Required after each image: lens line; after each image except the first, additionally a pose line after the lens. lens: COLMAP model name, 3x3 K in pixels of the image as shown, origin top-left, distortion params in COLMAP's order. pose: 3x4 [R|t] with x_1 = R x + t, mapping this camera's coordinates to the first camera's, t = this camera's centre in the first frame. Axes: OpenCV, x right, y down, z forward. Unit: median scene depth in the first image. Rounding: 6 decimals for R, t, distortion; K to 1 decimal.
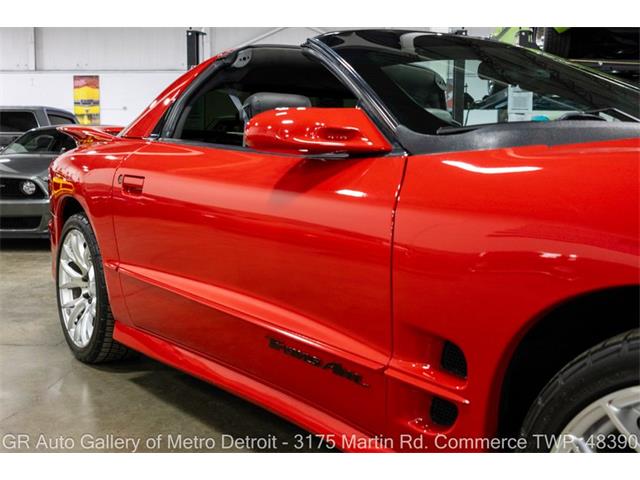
lens RADIAL K [[713.4, 0, 320.0], [0, 713.4, 240.0], [0, 0, 1]] dist [-0.021960, -0.030218]
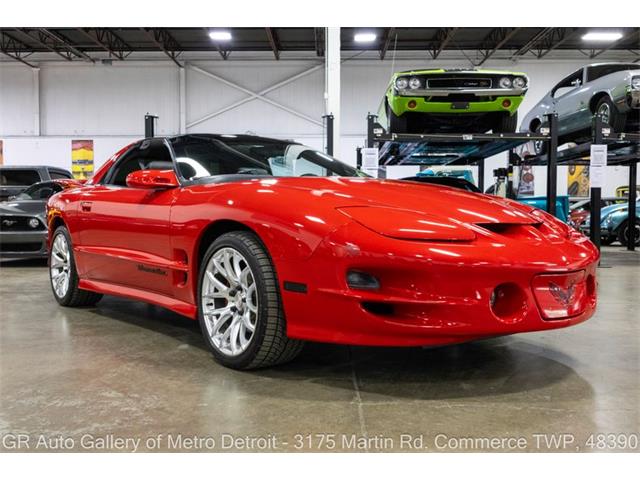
lens RADIAL K [[629.8, 0, 320.0], [0, 629.8, 240.0], [0, 0, 1]] dist [-0.012082, -0.000770]
pose [[0.999111, -0.009204, 0.041137, 0.227566], [0.011851, 0.997843, -0.064560, 0.098089], [-0.040454, 0.064990, 0.997066, -0.566011]]
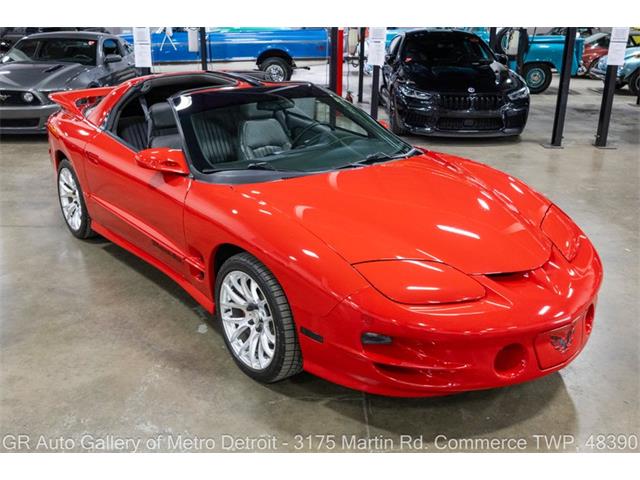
lens RADIAL K [[629.8, 0, 320.0], [0, 629.8, 240.0], [0, 0, 1]] dist [-0.012082, -0.000770]
pose [[0.999039, -0.014590, 0.041320, 0.208401], [0.004053, 0.969664, 0.244408, -0.196223], [-0.043633, -0.244006, 0.968792, -0.558710]]
